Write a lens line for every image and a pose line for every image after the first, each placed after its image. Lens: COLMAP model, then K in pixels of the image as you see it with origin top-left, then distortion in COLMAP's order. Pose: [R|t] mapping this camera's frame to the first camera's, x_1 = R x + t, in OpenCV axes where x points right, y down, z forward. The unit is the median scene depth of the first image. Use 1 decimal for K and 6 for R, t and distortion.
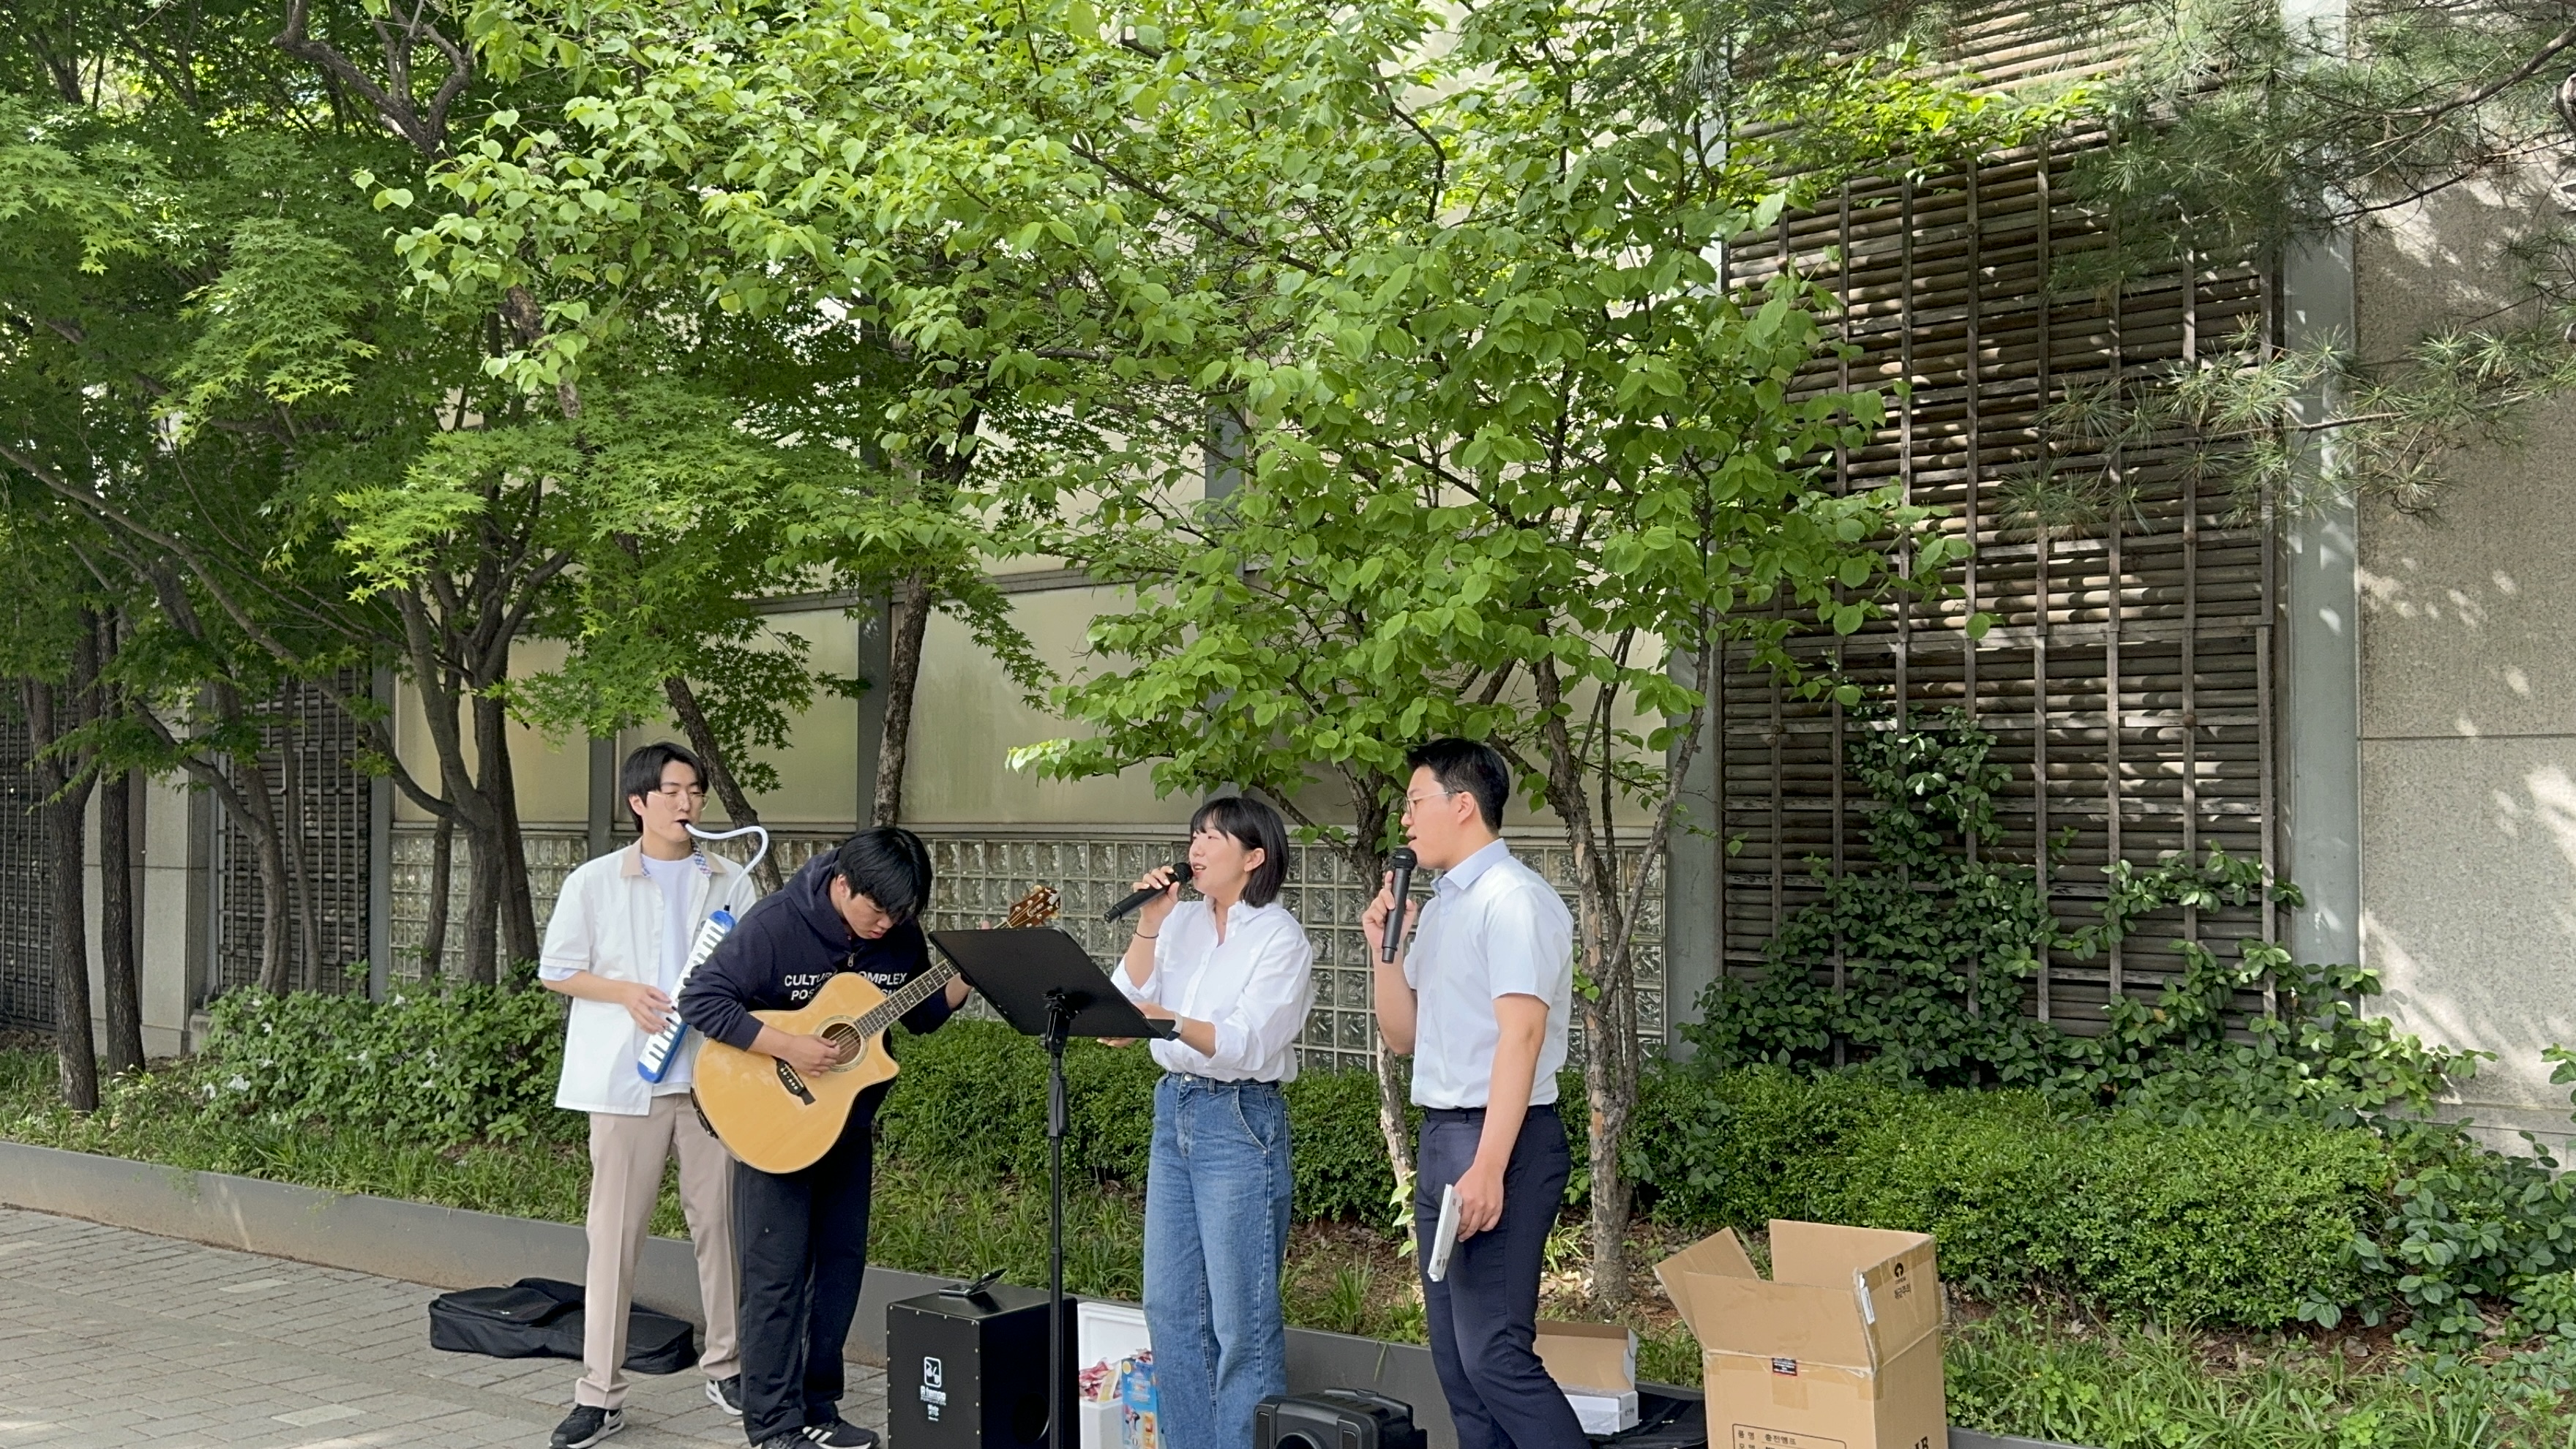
lens RADIAL K [[2241.4, 0, 1253.0], [0, 2241.4, 732.8], [0, 0, 1]] dist [0.080981, 0.011380]
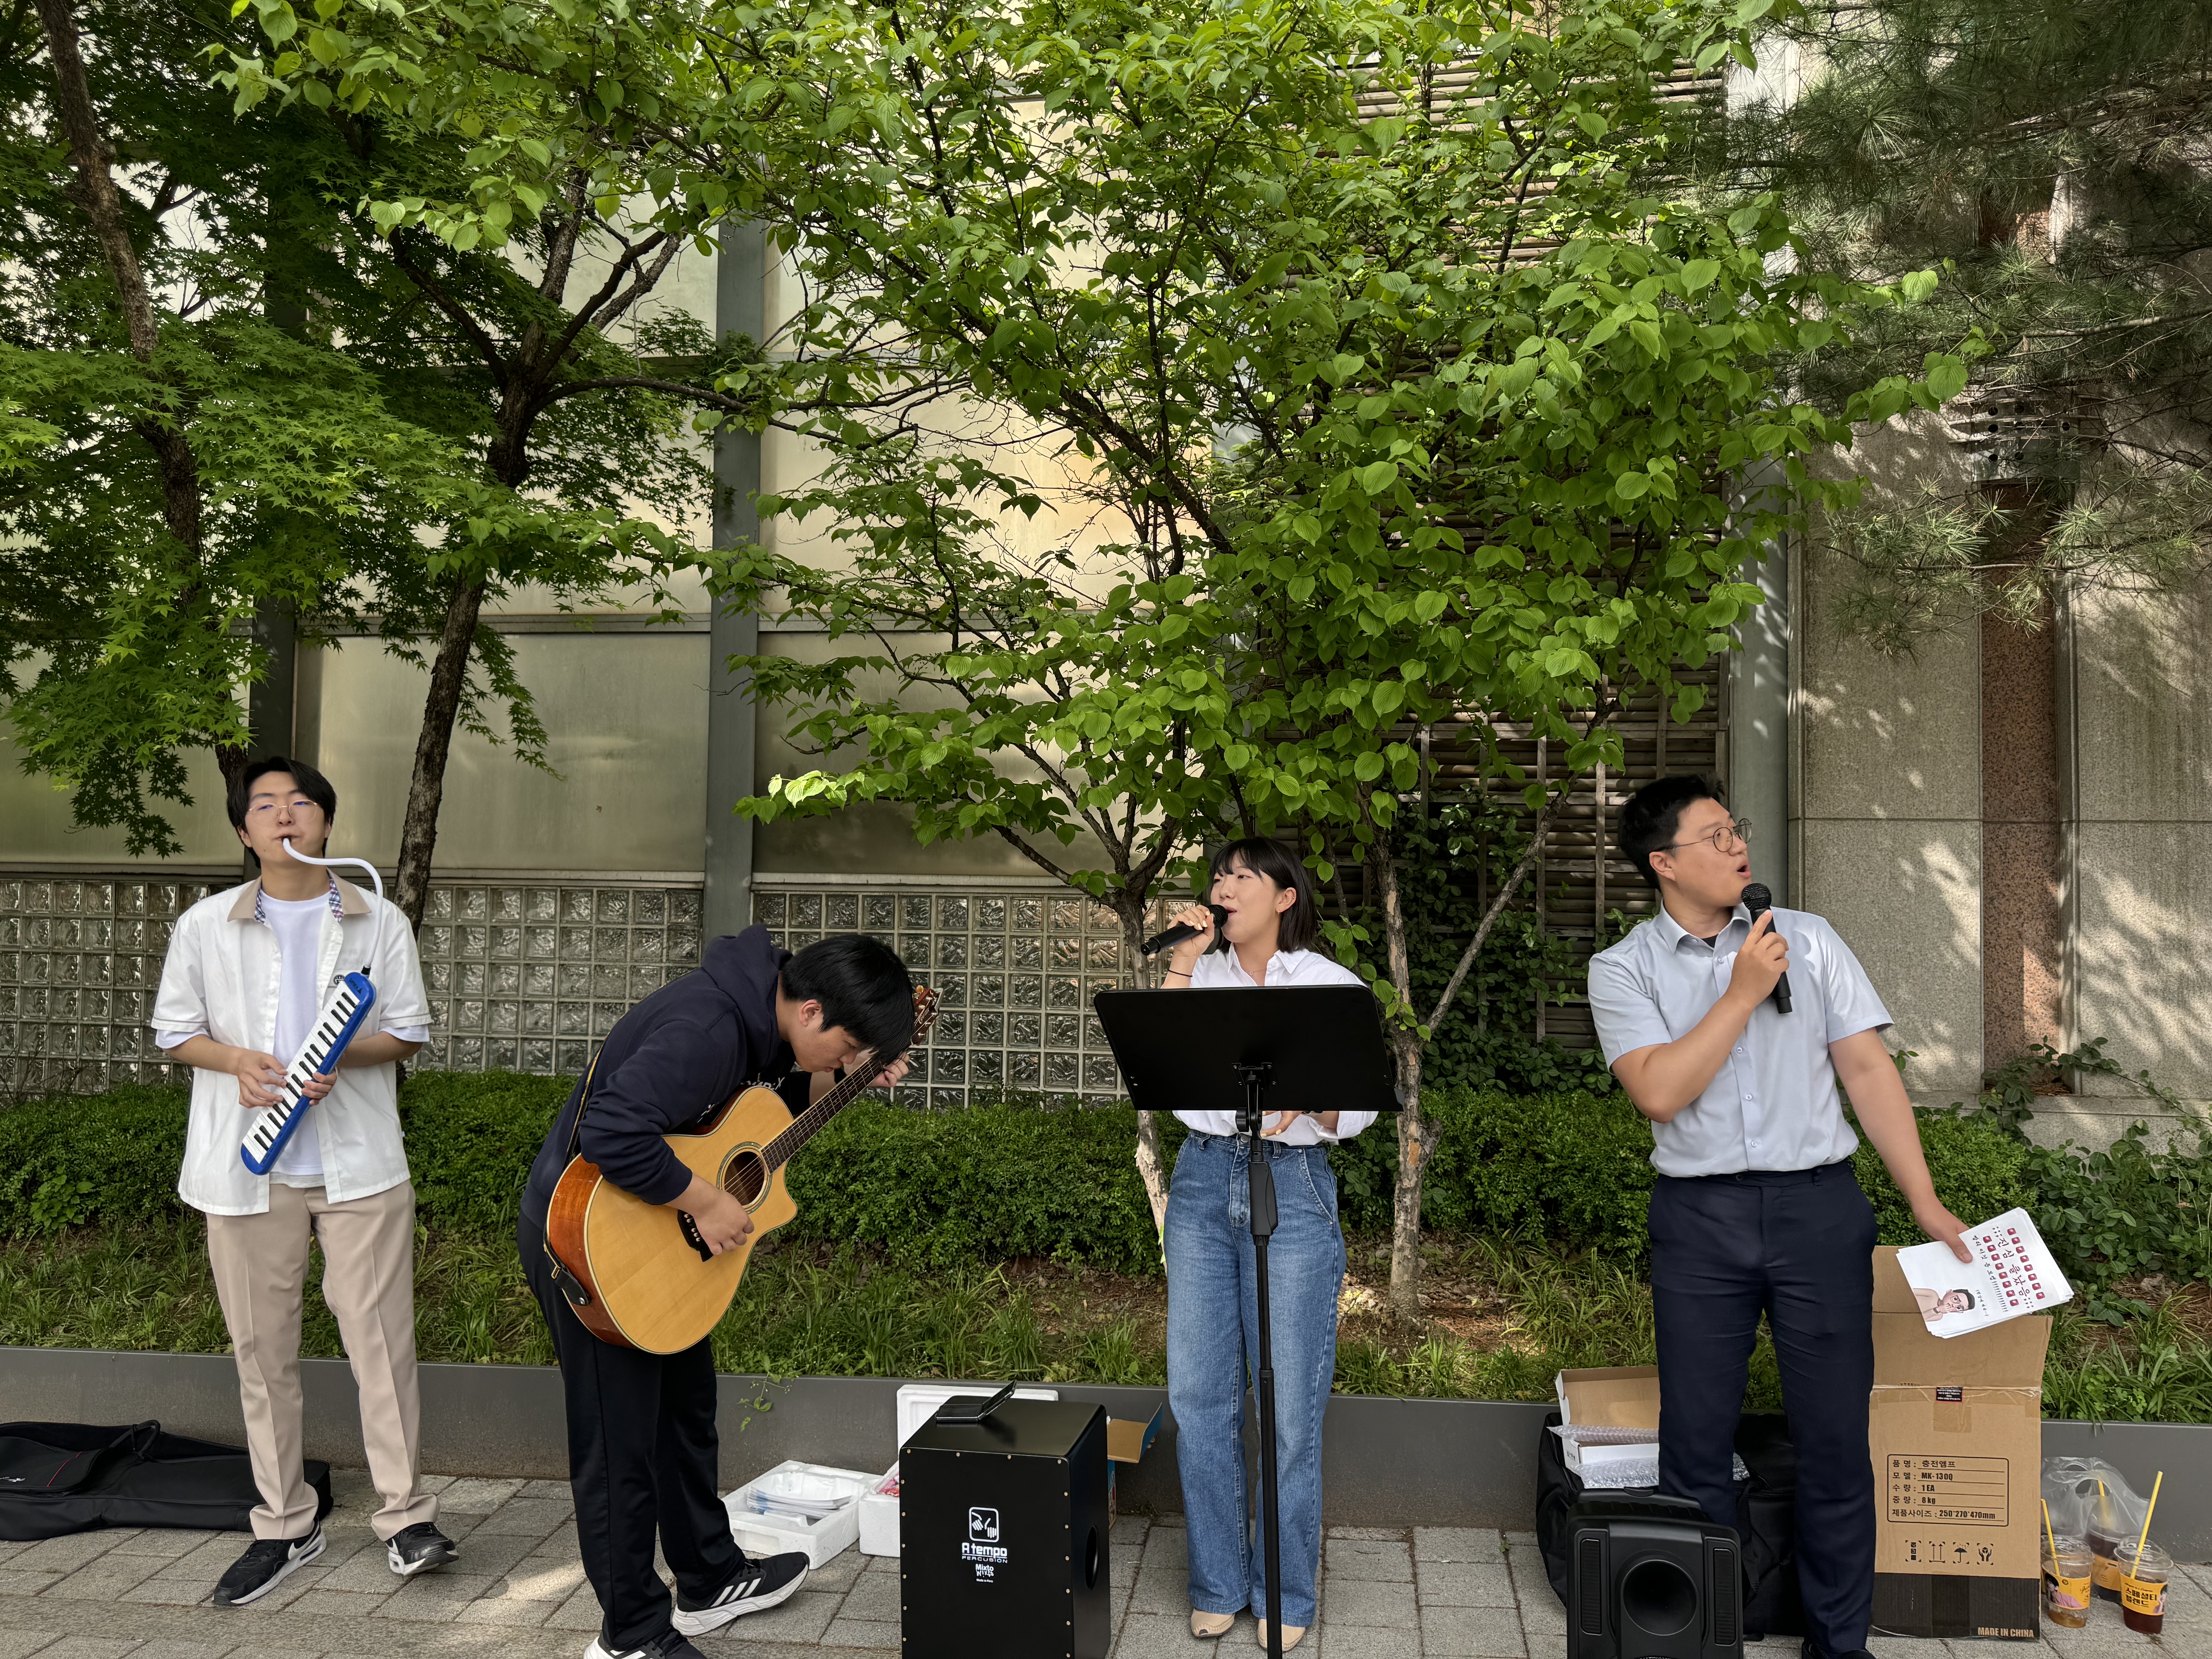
lens RADIAL K [[1585.5, 0, 1121.7], [0, 1585.5, 841.5], [0, 0, 1]] dist [0.052595, -0.052433]
pose [[0.866950, 0.024174, 0.497808, -0.300897], [-0.031947, 0.999464, 0.007102, 0.020888], [-0.497369, -0.022061, 0.867258, 0.360468]]
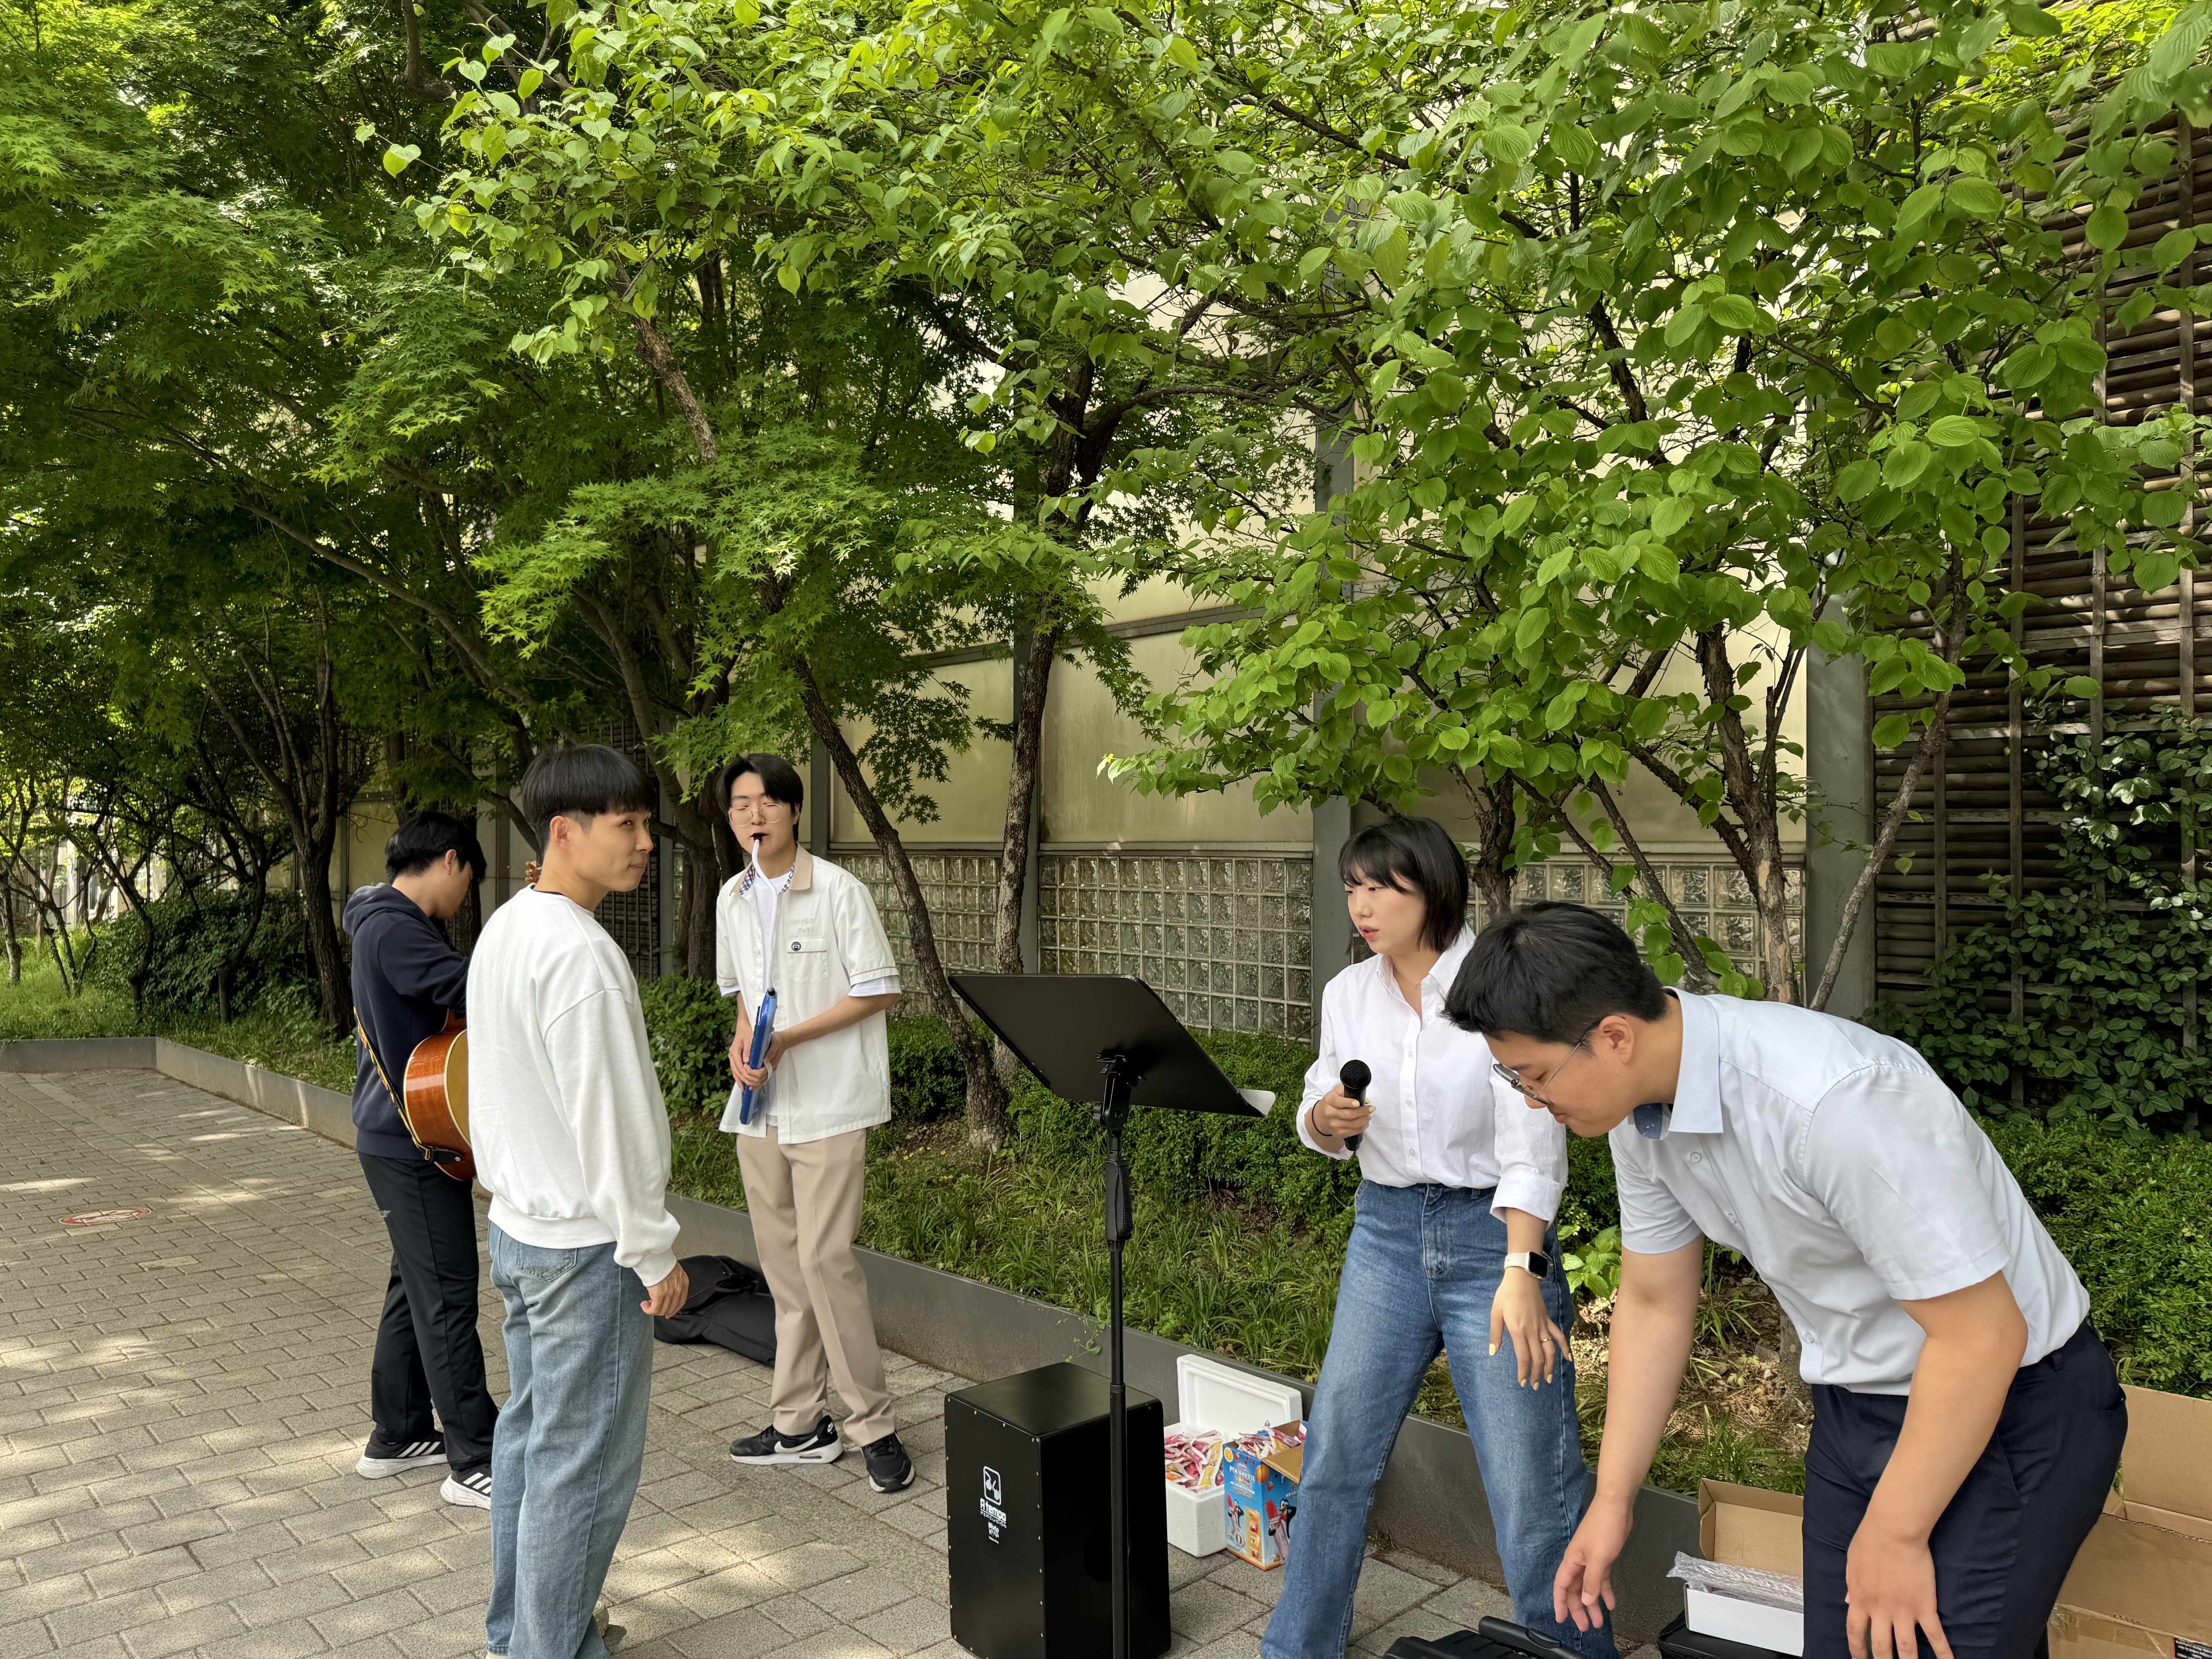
lens RADIAL K [[1585.5, 0, 1089.6], [0, 1585.5, 814.5], [0, 0, 1]] dist [0.052595, -0.052433]
pose [[0.985979, -0.008056, -0.166675, -0.002459], [0.011785, 0.999702, 0.021395, 0.013794], [0.166453, -0.023060, 0.985780, 0.319063]]
